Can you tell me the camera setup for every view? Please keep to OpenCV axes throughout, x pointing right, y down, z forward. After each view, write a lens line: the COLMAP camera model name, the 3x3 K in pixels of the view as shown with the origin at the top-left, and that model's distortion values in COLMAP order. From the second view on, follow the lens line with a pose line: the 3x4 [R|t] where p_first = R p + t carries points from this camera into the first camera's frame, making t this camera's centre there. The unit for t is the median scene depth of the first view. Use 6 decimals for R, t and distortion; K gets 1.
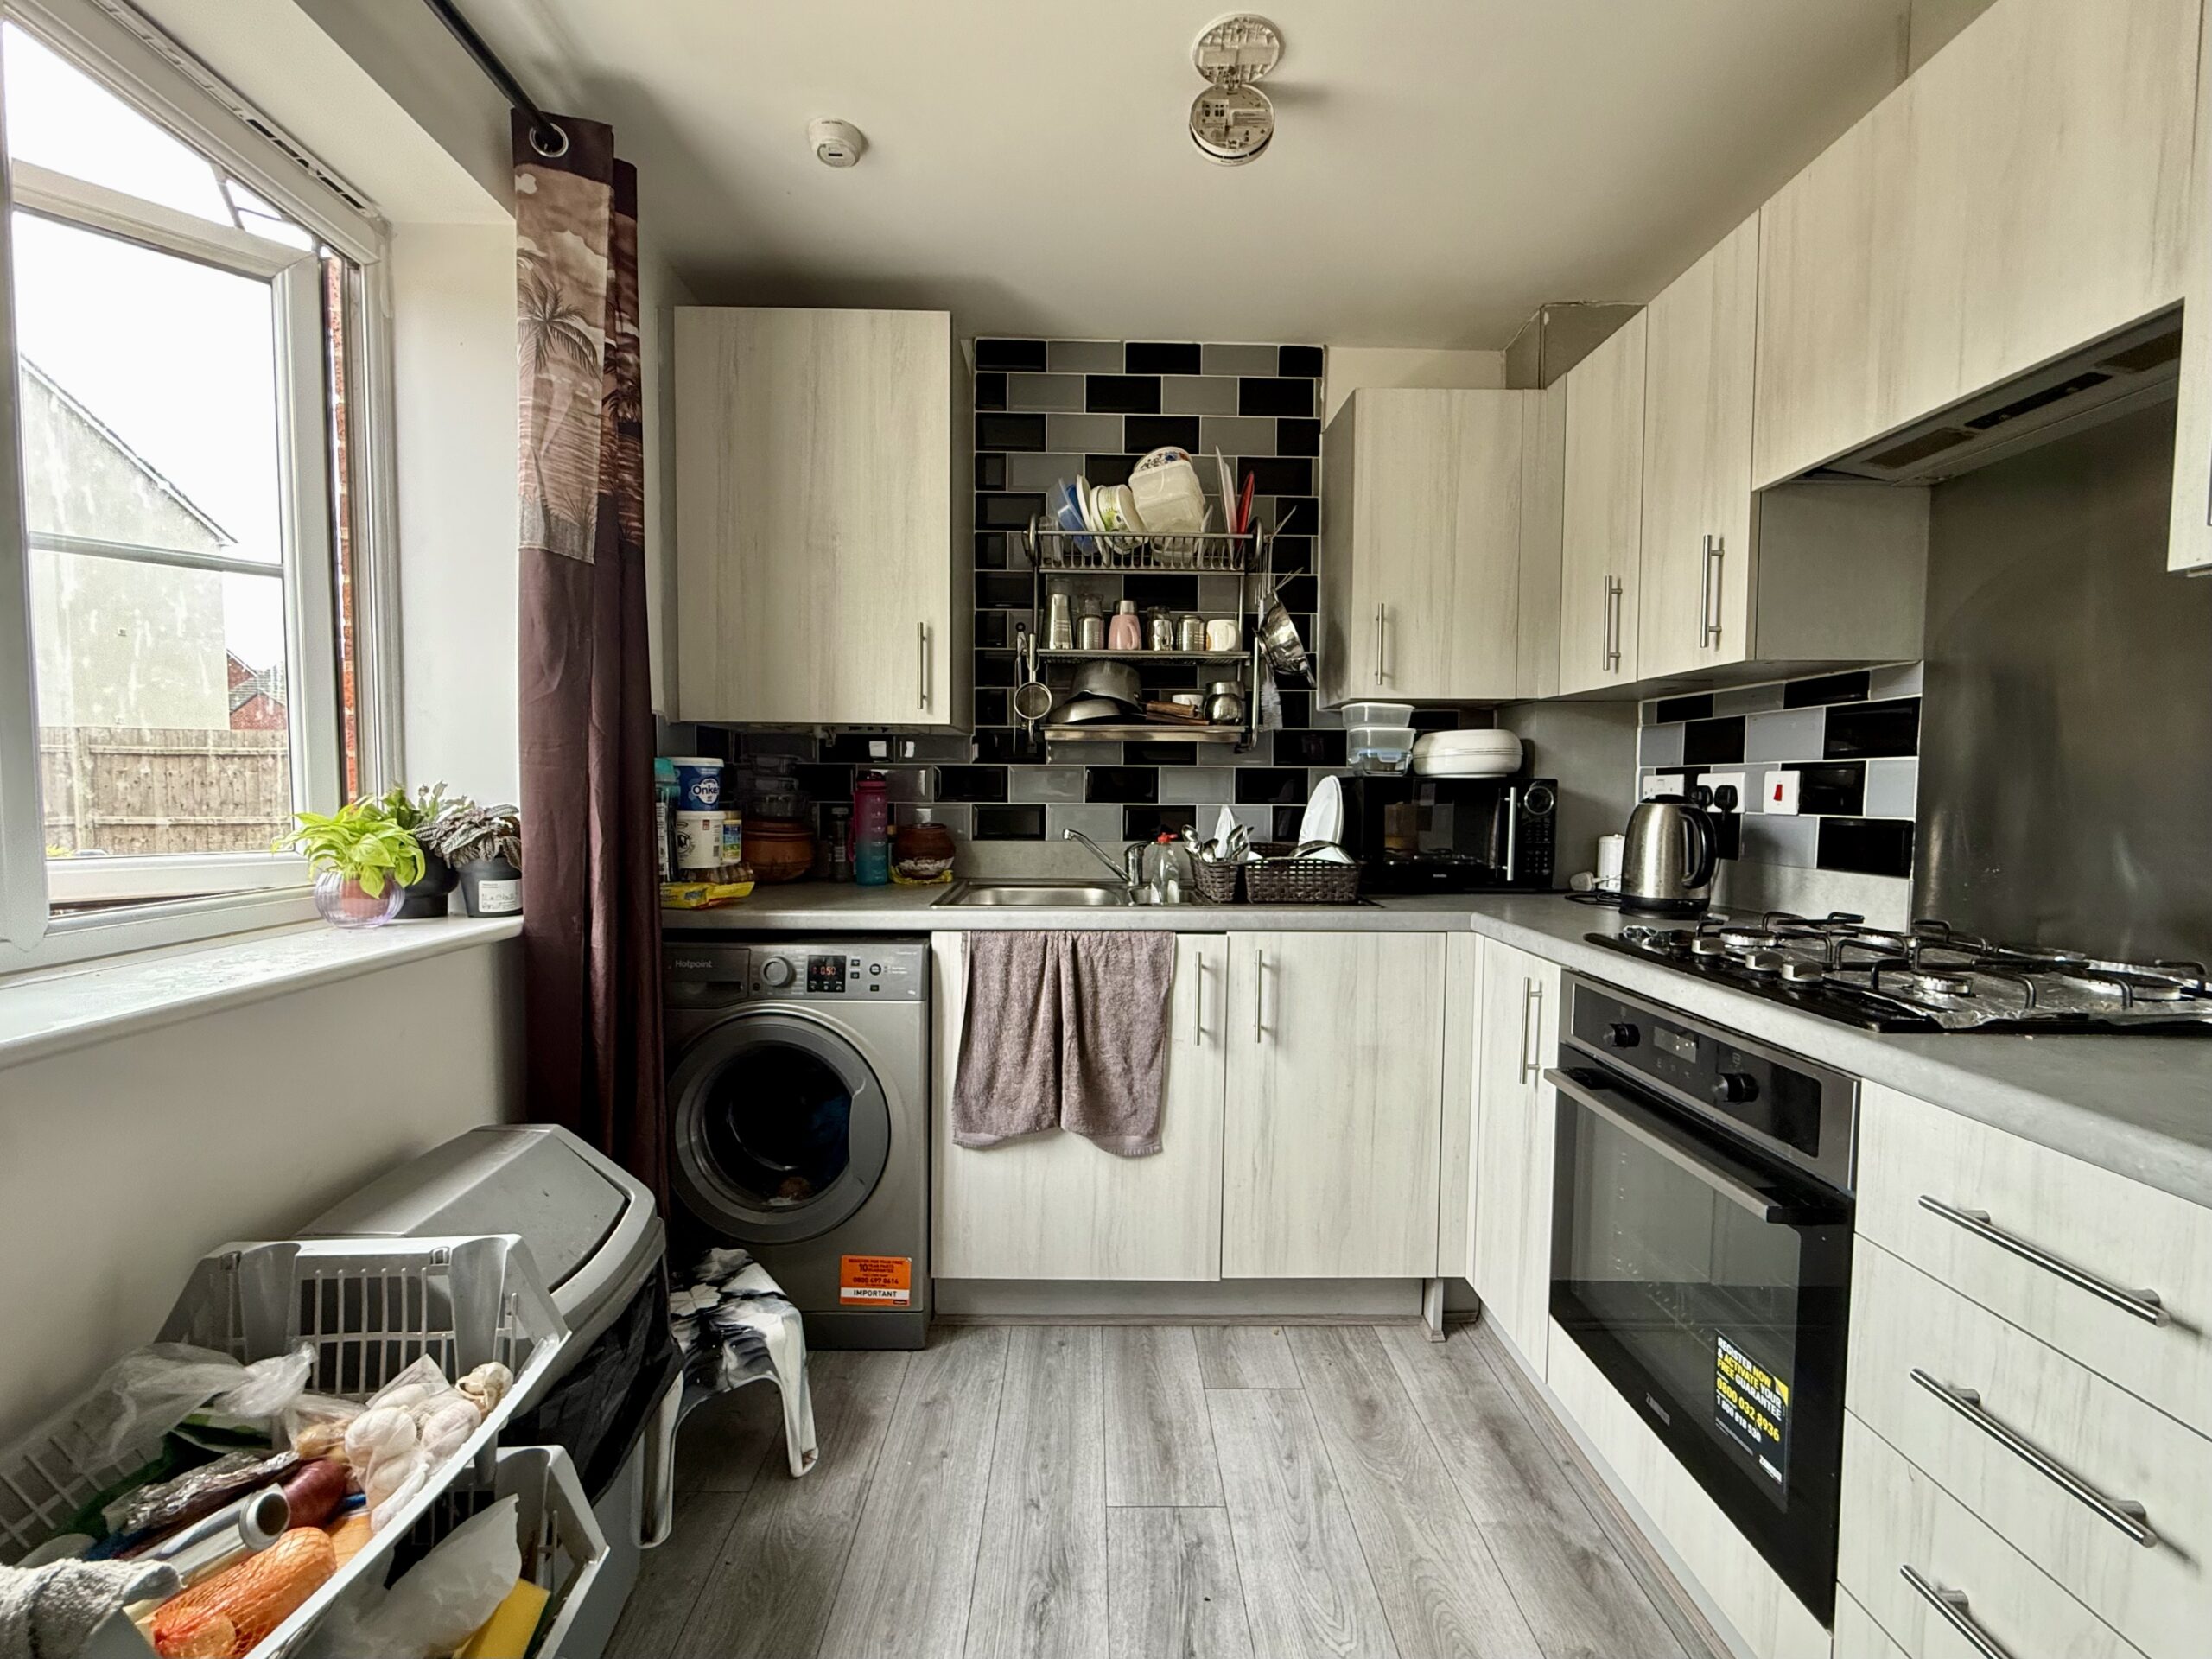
lens RADIAL K [[878.2, 0, 1100.7], [0, 878.2, 828.5], [0, 0, 1]] dist [0.000771, 0.000429]
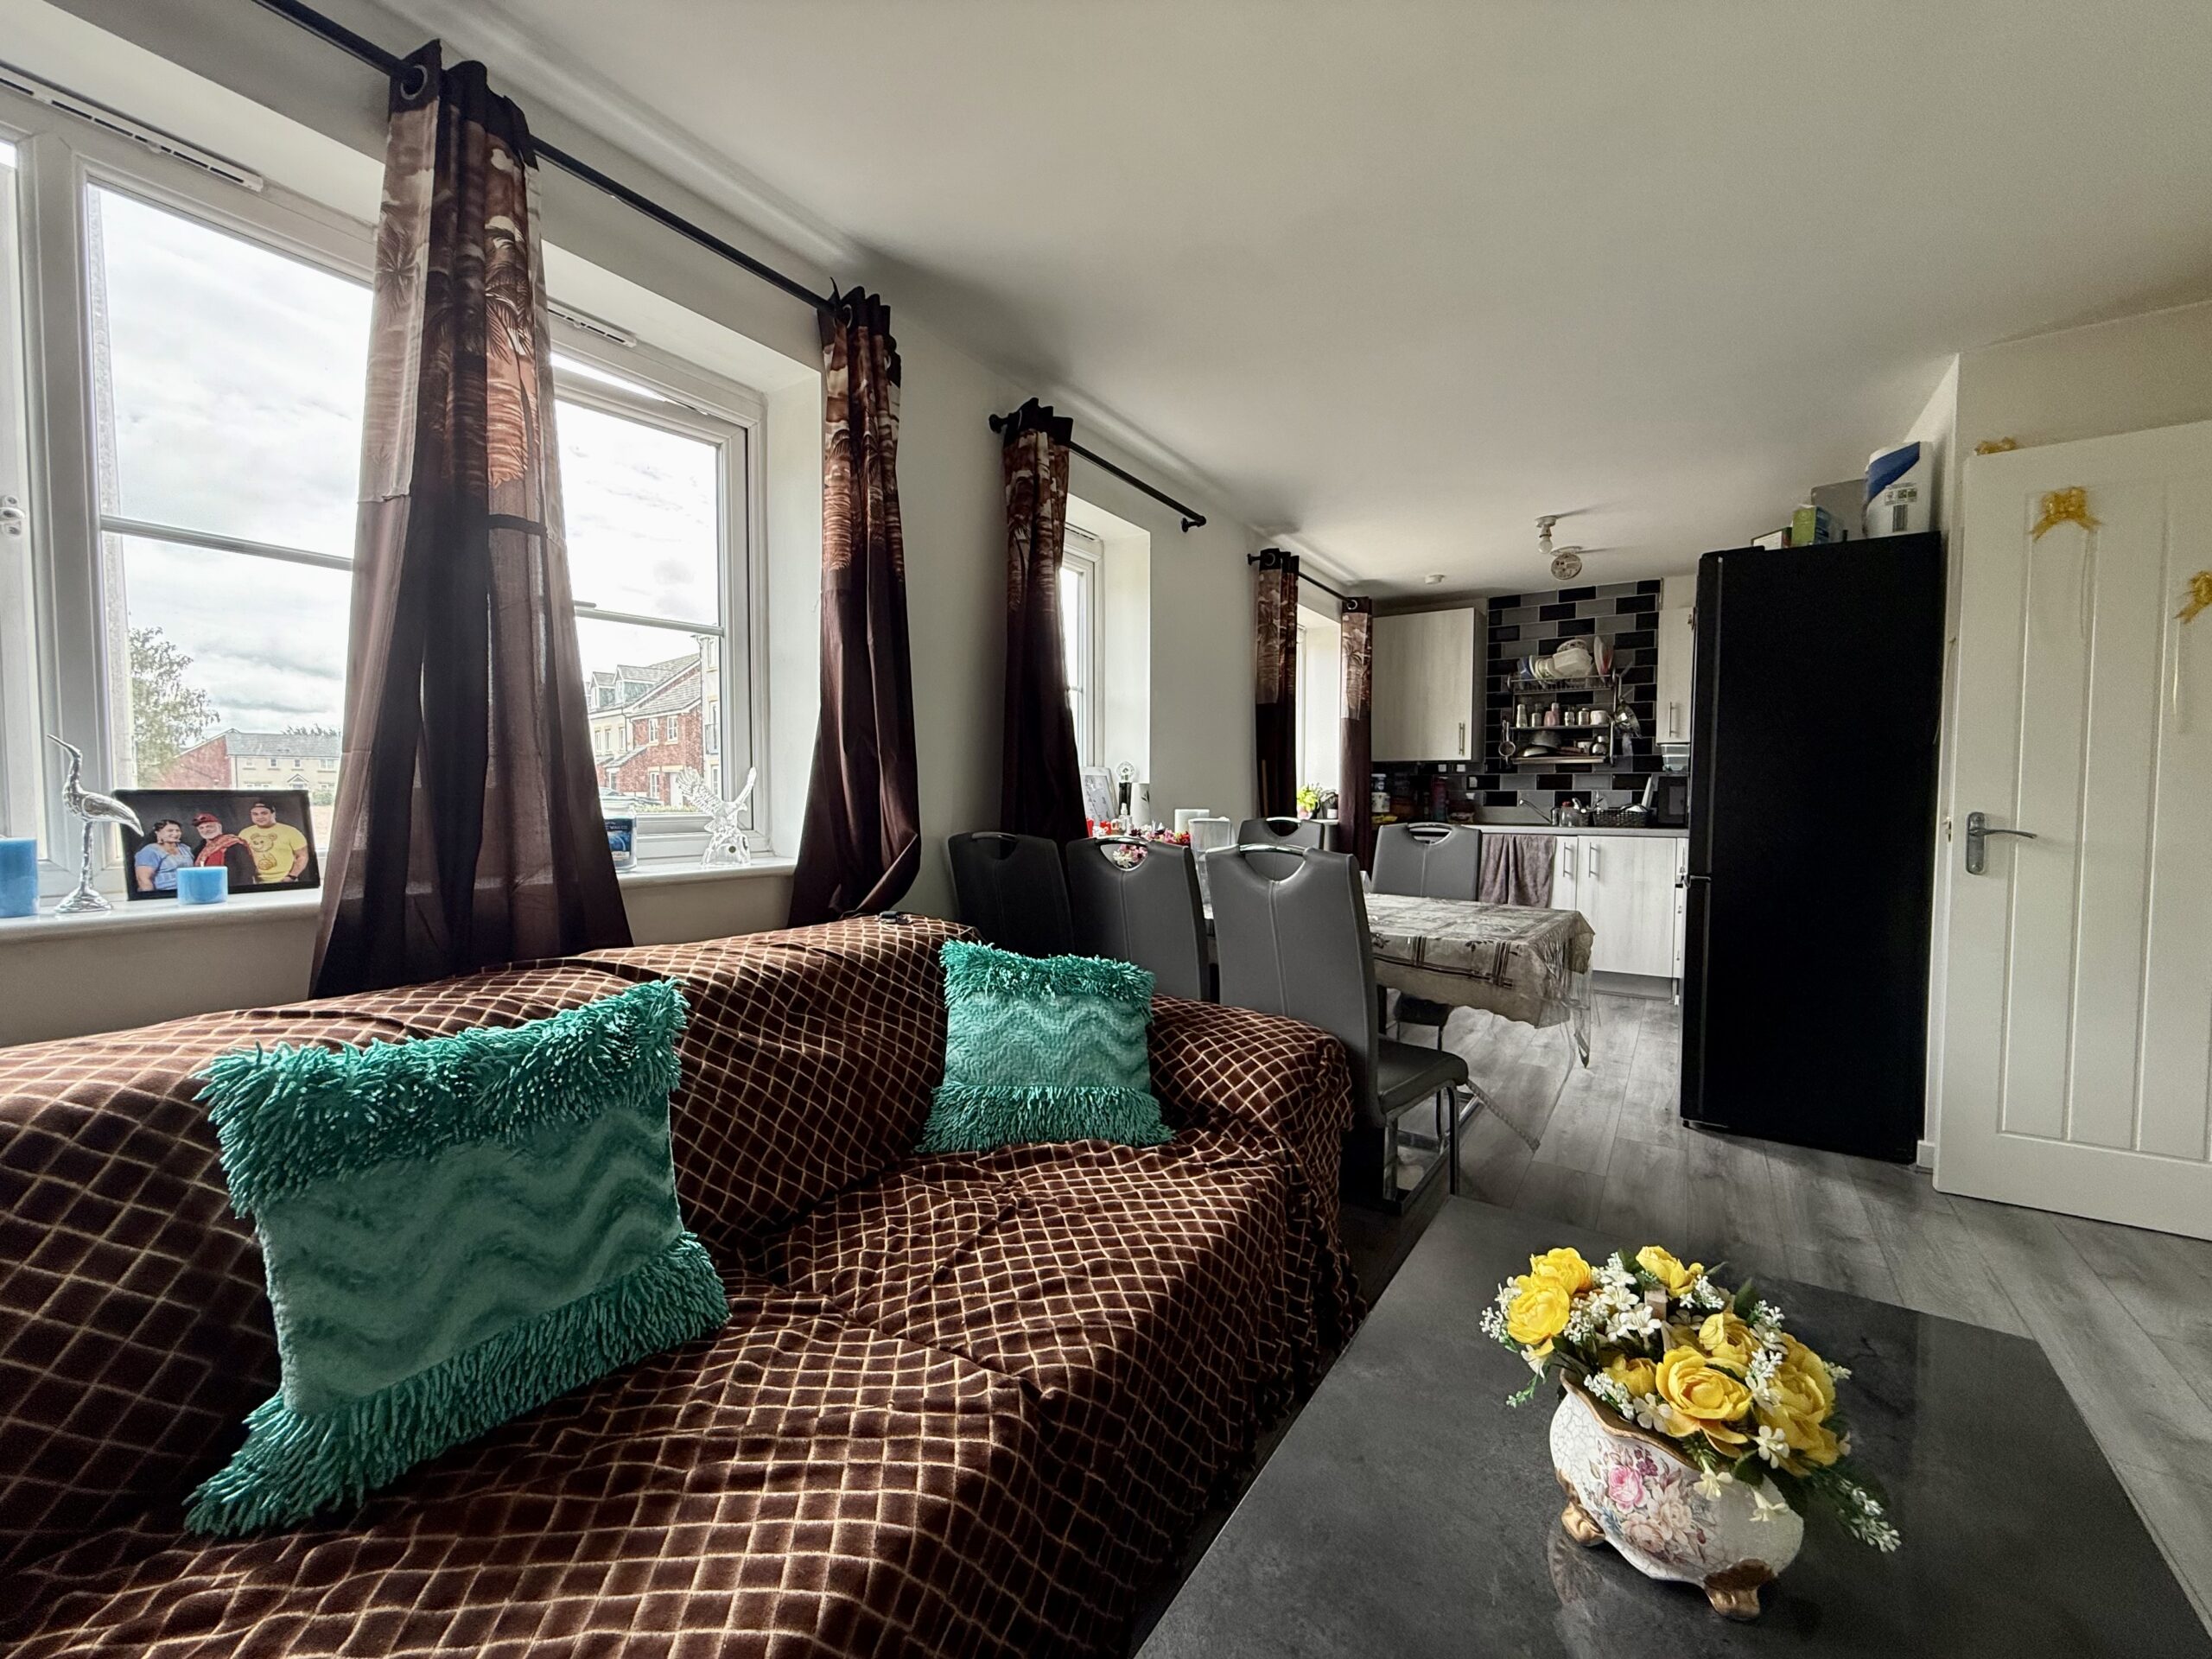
lens RADIAL K [[878.2, 0, 1095.1], [0, 878.2, 823.8], [0, 0, 1]] dist [0.000771, 0.000429]
pose [[0.812968, 0.015037, -0.582115, 0.417482], [-0.023154, 0.999711, -0.006513, 0.109451], [0.581849, 0.018773, 0.813080, -1.678139]]
